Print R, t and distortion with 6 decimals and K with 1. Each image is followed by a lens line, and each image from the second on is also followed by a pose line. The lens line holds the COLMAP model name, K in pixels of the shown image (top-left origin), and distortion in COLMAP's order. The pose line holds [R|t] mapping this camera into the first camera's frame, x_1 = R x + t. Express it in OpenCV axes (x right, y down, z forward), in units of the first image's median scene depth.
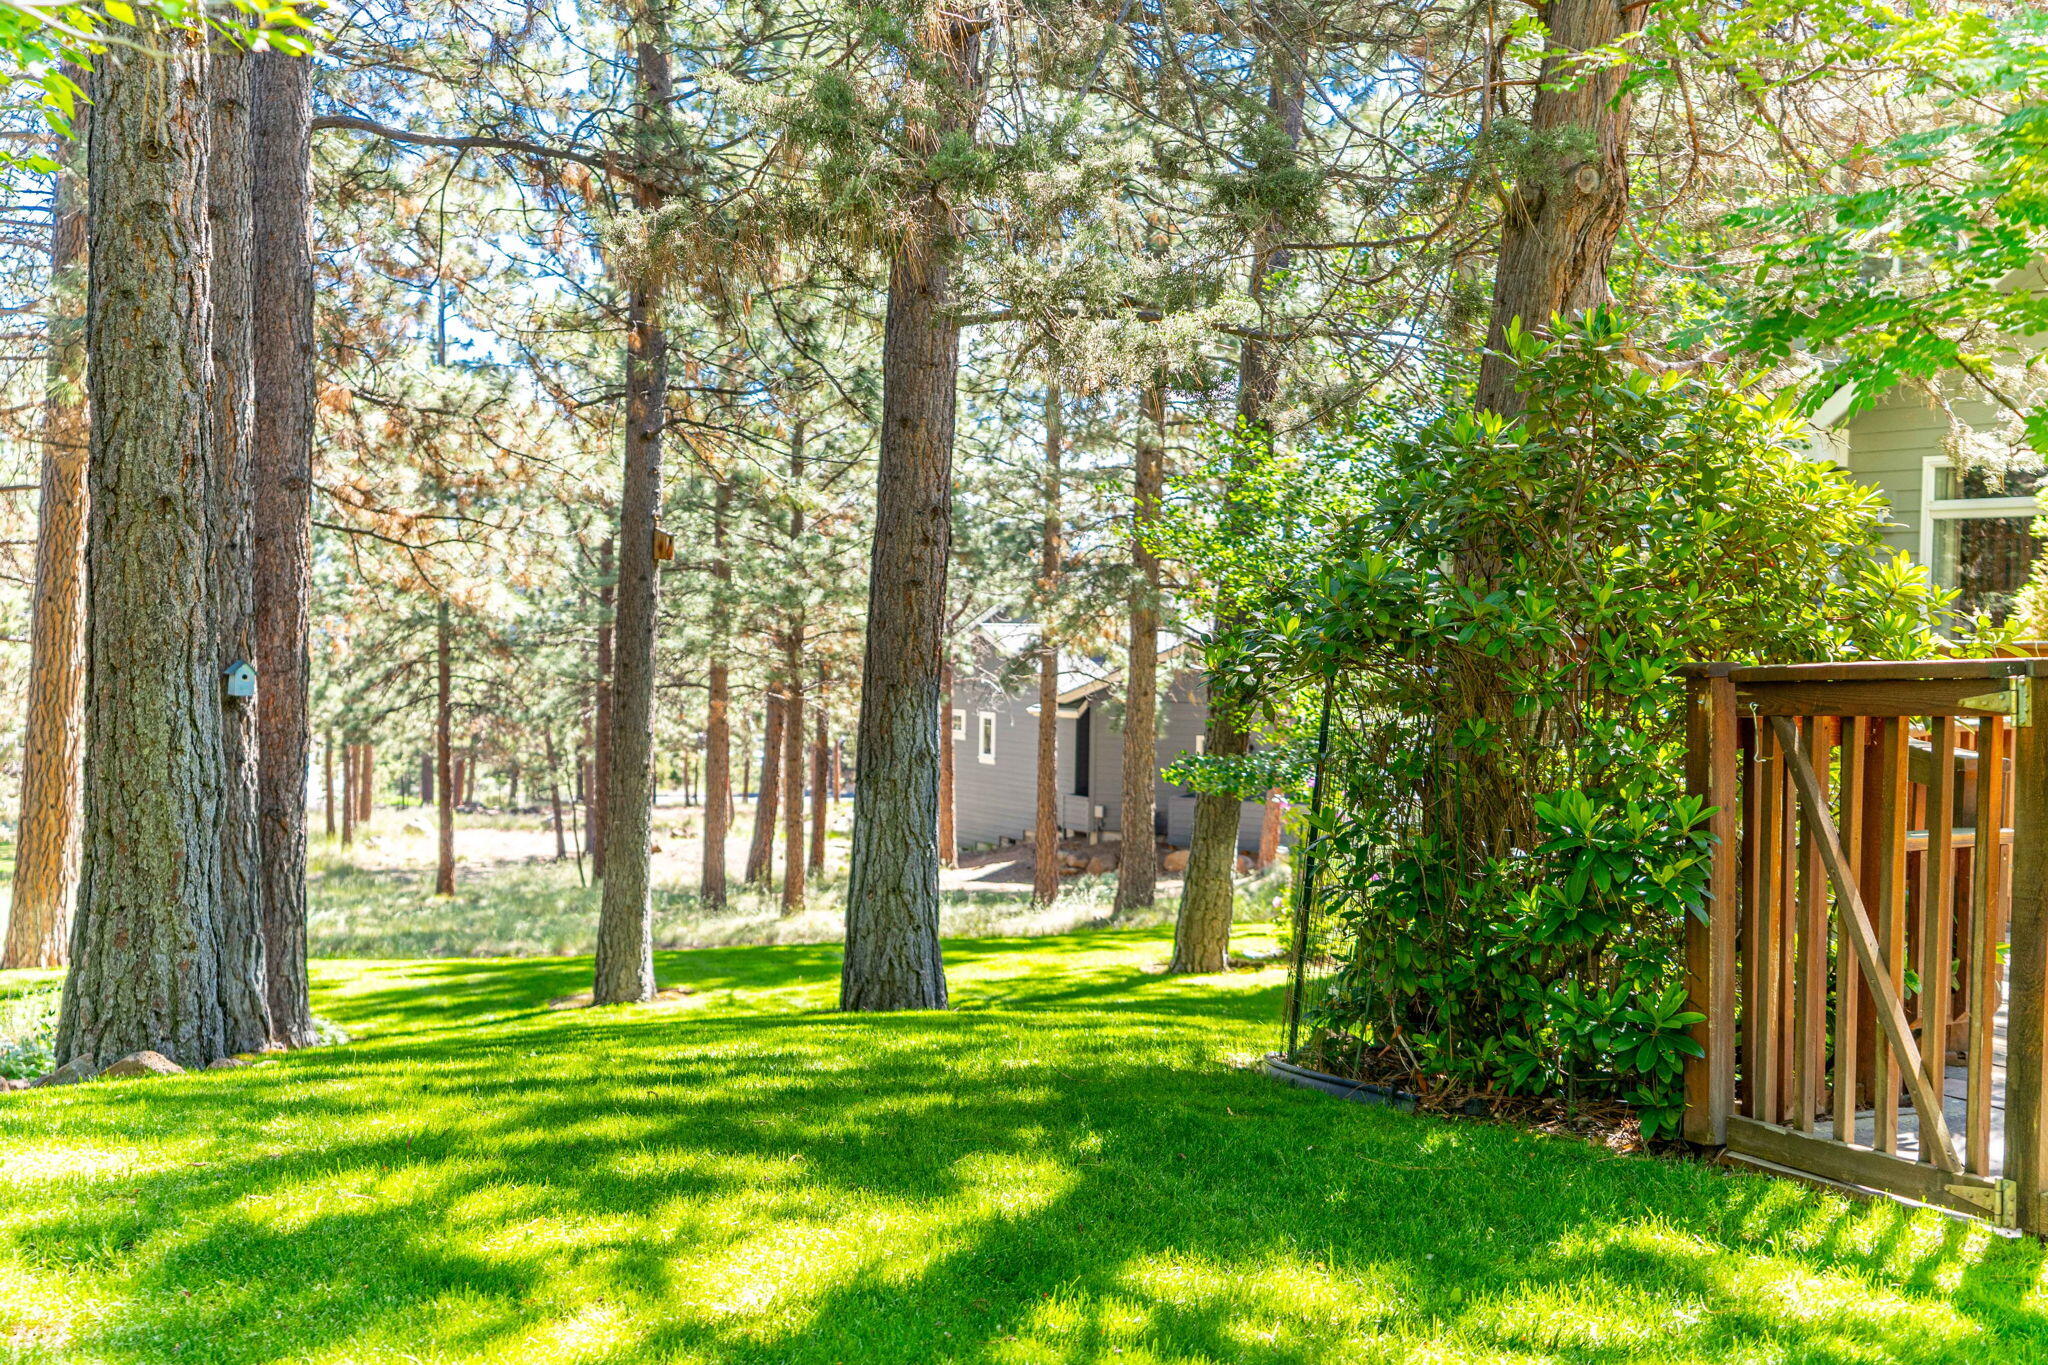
lens RADIAL K [[1967.3, 0, 1027.6], [0, 1967.3, 670.9], [0, 0, 1]] dist [0.013854, 0.000000]
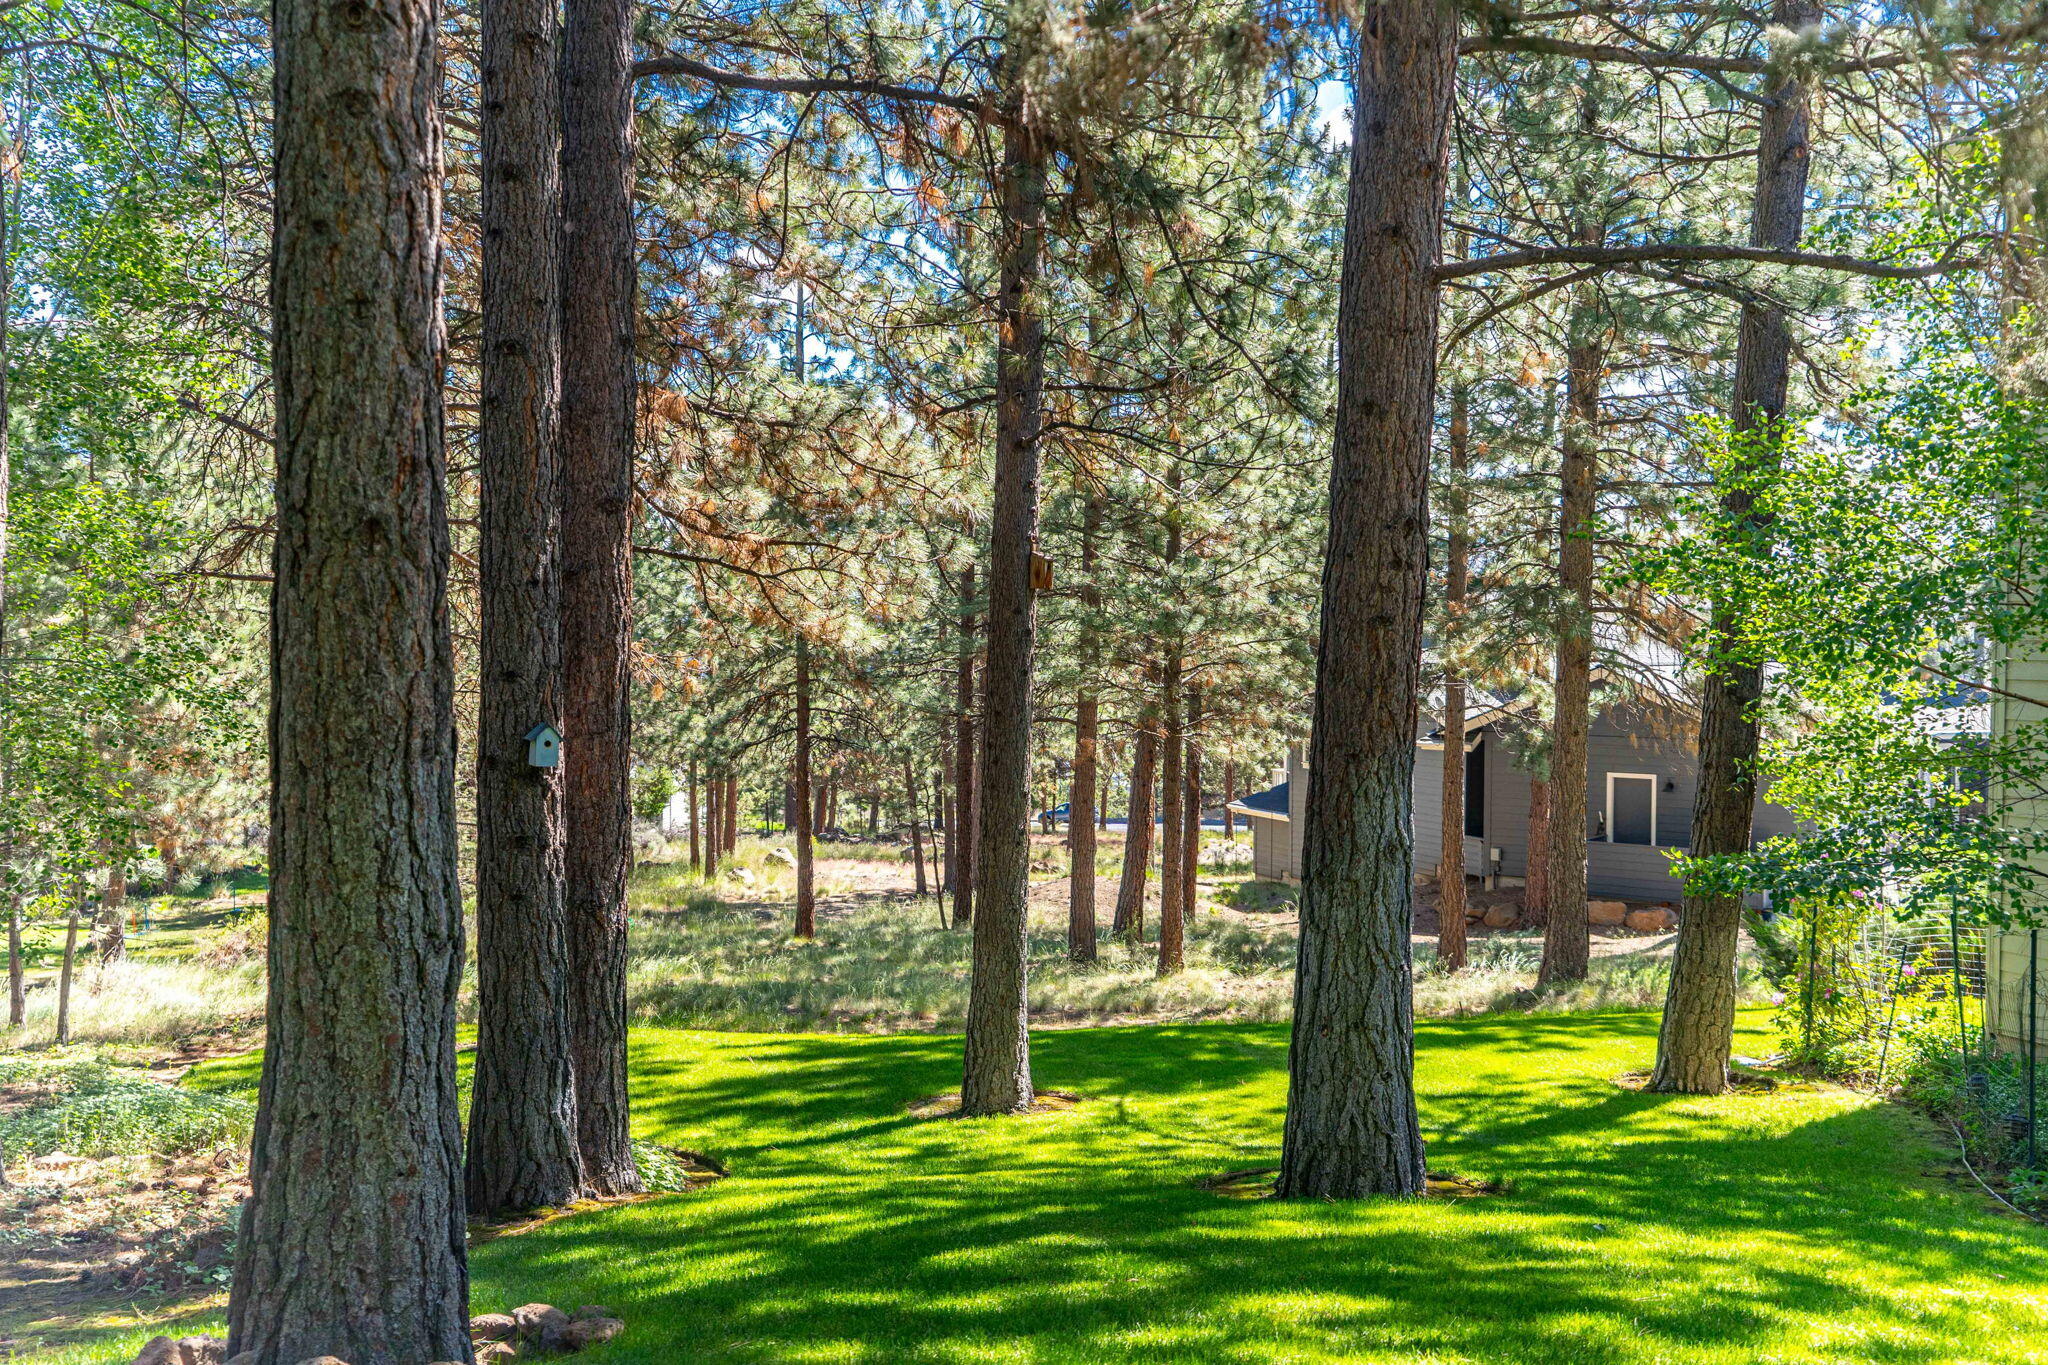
lens RADIAL K [[1967.3, 0, 1018.6], [0, 1967.3, 691.6], [0, 0, 1]] dist [0.013854, 0.000000]
pose [[0.983465, -0.001633, -0.181090, -0.033430], [0.001705, 0.999999, 0.000243, -0.010166], [0.181089, -0.000548, 0.983466, 0.133828]]
